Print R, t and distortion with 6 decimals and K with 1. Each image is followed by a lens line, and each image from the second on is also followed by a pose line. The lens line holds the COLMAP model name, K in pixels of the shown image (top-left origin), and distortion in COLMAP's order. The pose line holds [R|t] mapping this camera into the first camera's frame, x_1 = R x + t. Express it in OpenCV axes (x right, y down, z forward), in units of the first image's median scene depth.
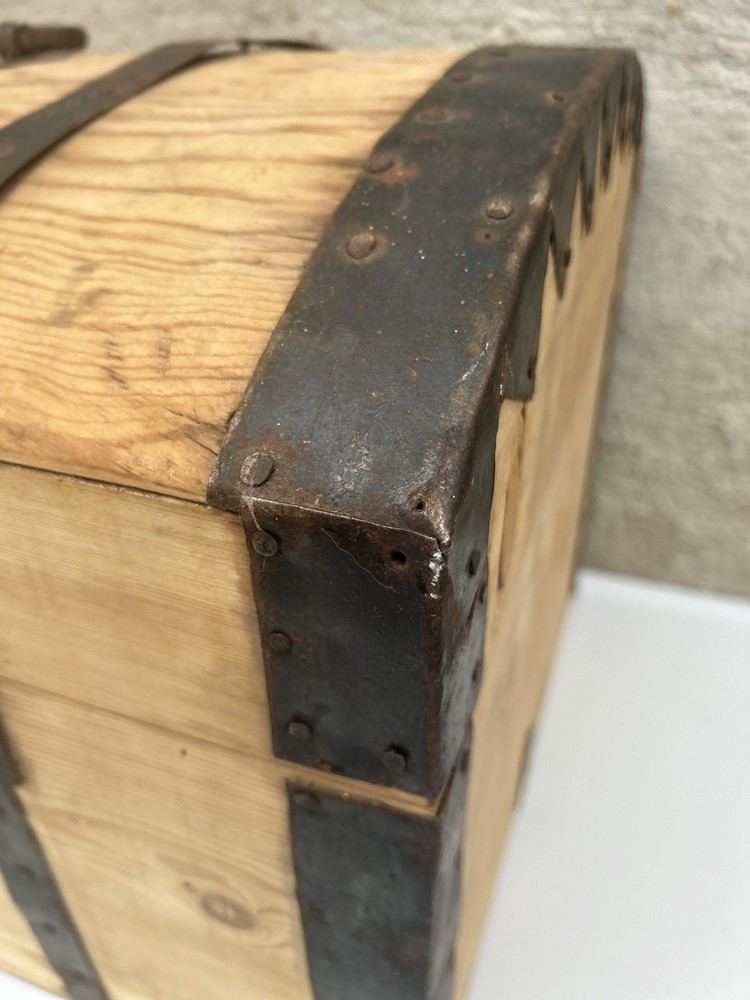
lens RADIAL K [[756.5, 0, 388.3], [0, 756.5, 500.8], [0, 0, 1]] dist [0.050759, -0.071730]
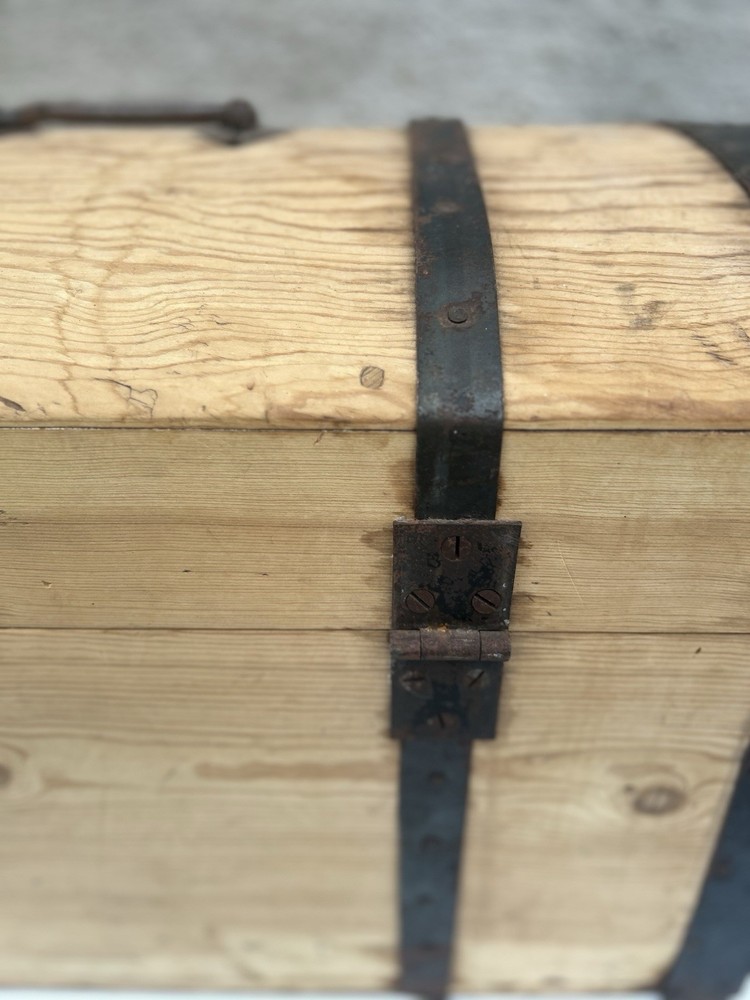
lens RADIAL K [[756.5, 0, 388.3], [0, 756.5, 500.8], [0, 0, 1]] dist [0.050759, -0.071730]
pose [[0.934303, -0.146400, 0.325031, -1.395742], [0.165168, 0.985786, -0.030761, 0.036304], [-0.315907, 0.082425, 0.945203, -0.103009]]
